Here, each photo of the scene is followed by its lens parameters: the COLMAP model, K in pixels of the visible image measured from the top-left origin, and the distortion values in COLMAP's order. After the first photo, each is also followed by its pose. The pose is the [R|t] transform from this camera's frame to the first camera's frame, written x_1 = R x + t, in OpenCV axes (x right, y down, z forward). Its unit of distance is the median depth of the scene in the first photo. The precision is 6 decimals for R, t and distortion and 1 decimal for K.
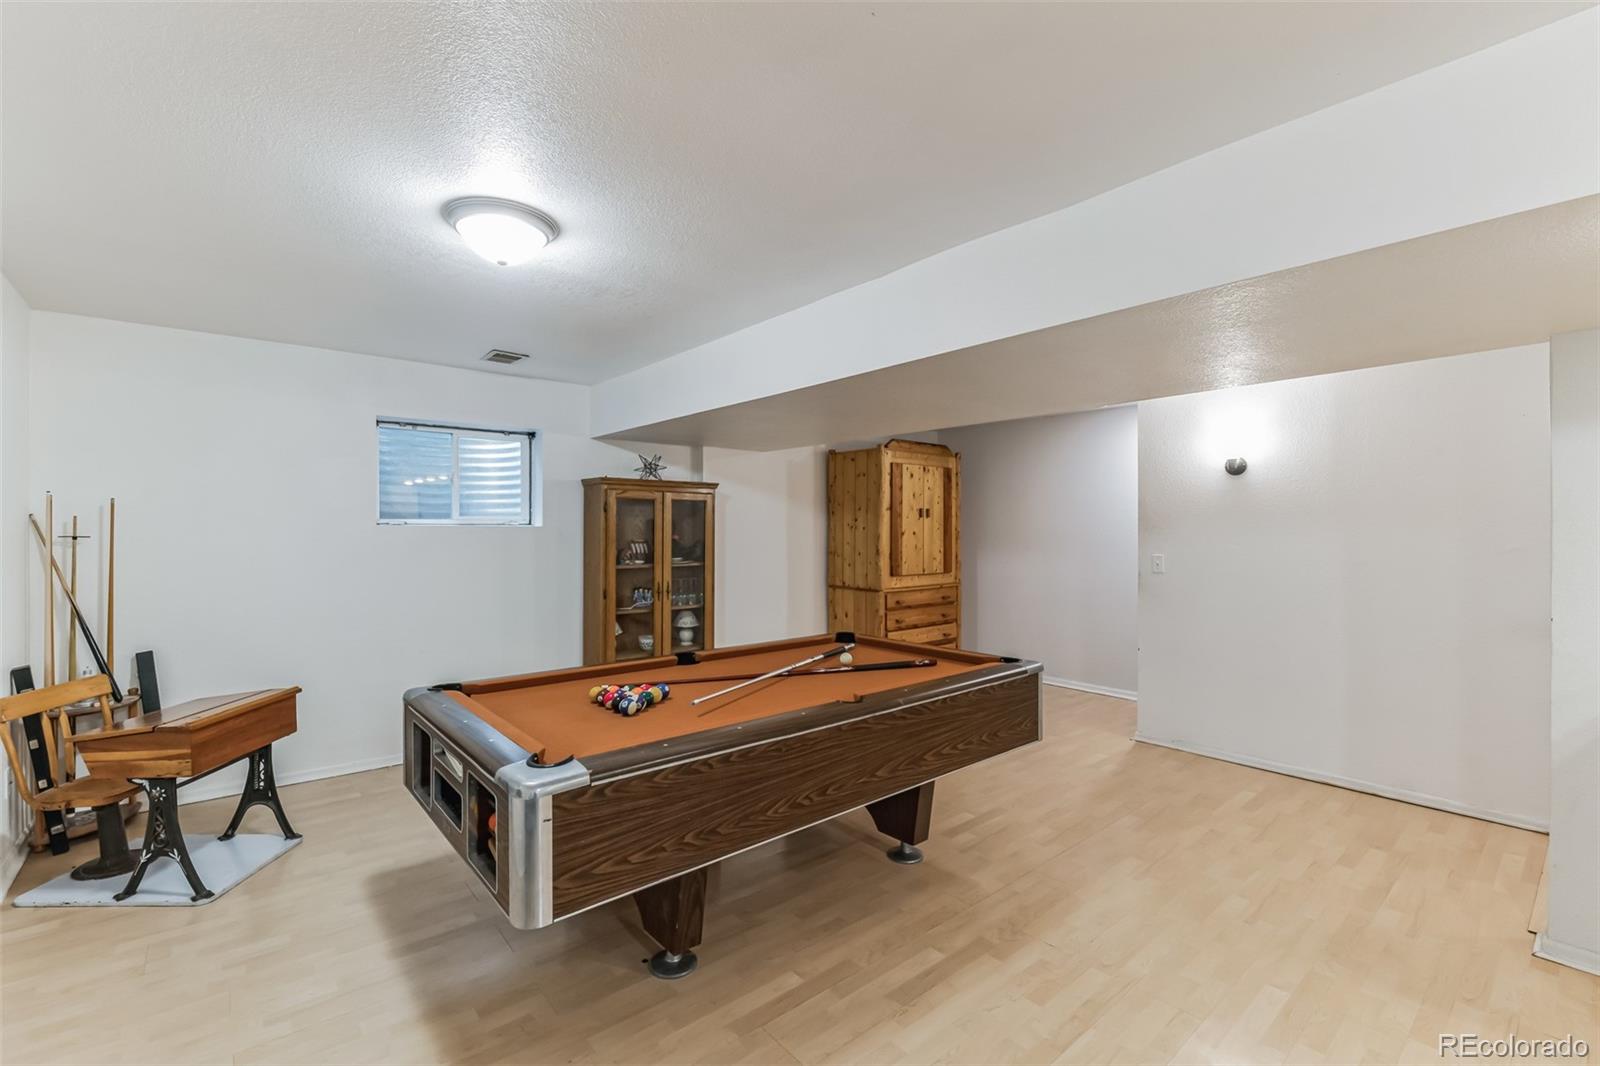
lens RADIAL K [[692.8, 0, 802.1], [0, 692.8, 529.8], [0, 0, 1]] dist [-0.003156, -0.000250]
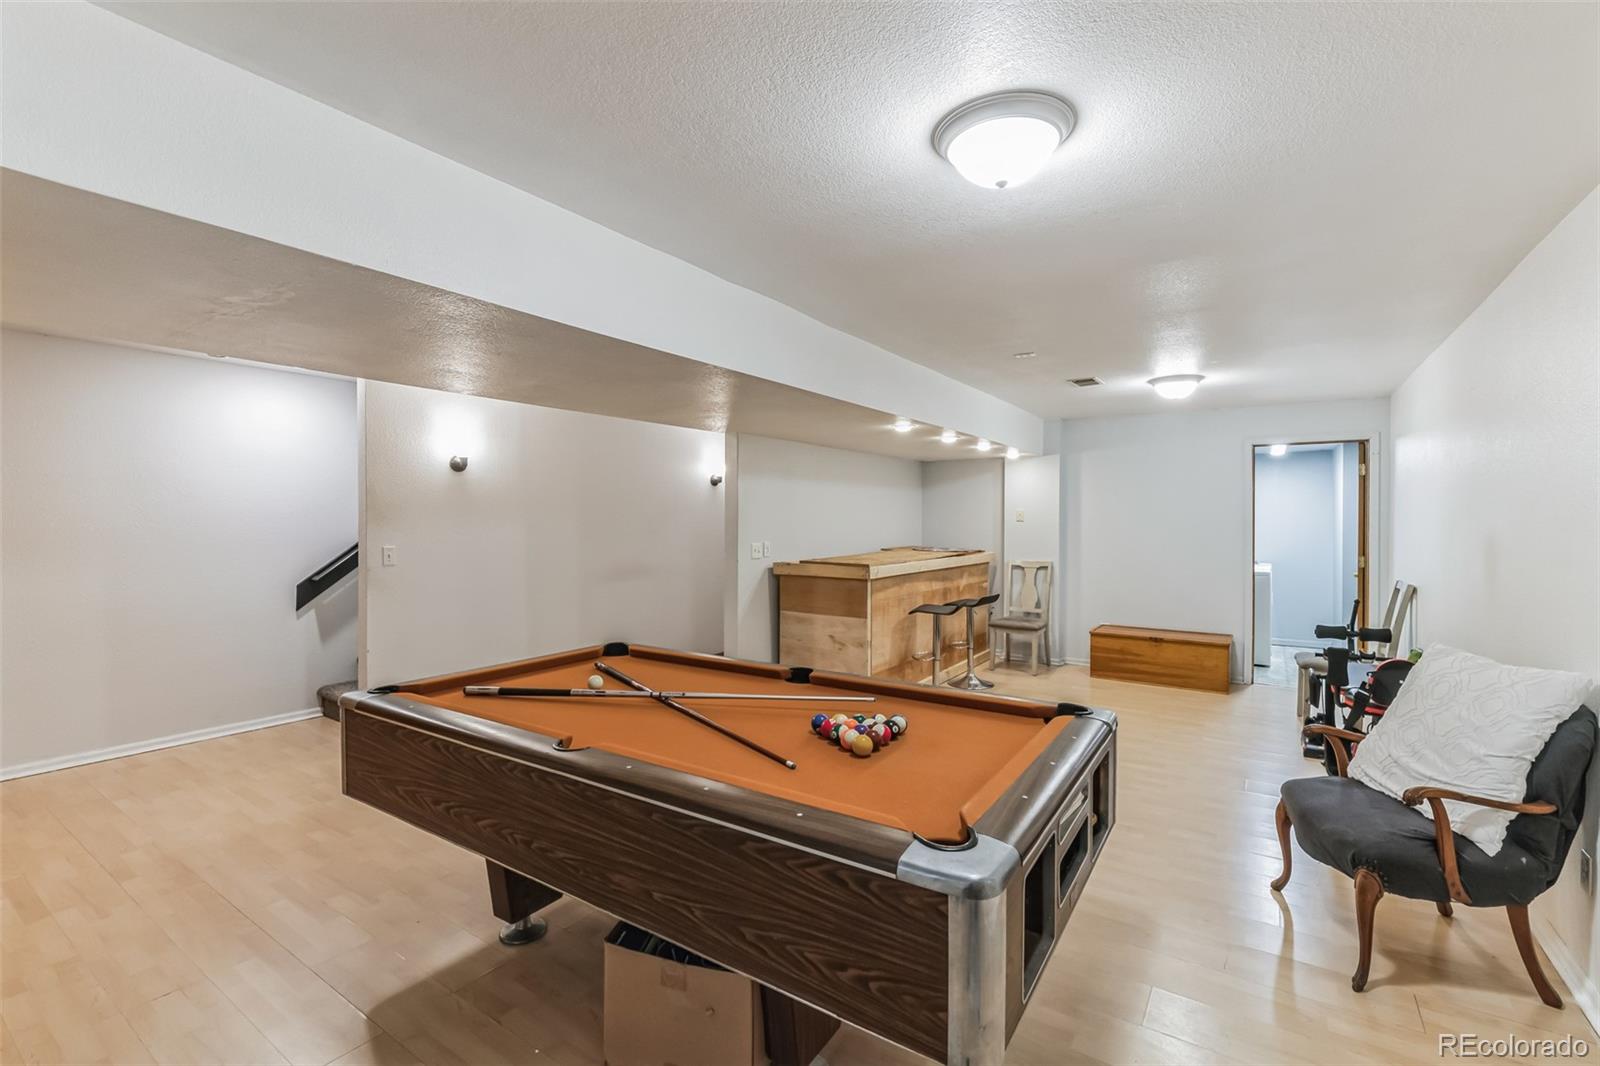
lens RADIAL K [[692.8, 0, 802.4], [0, 692.8, 526.8], [0, 0, 1]] dist [-0.003156, -0.000250]
pose [[-0.283614, -0.007018, 0.958913, -0.630524], [0.000477, 0.999972, 0.007459, 0.002775], [-0.958938, 0.002573, -0.283603, 0.804994]]
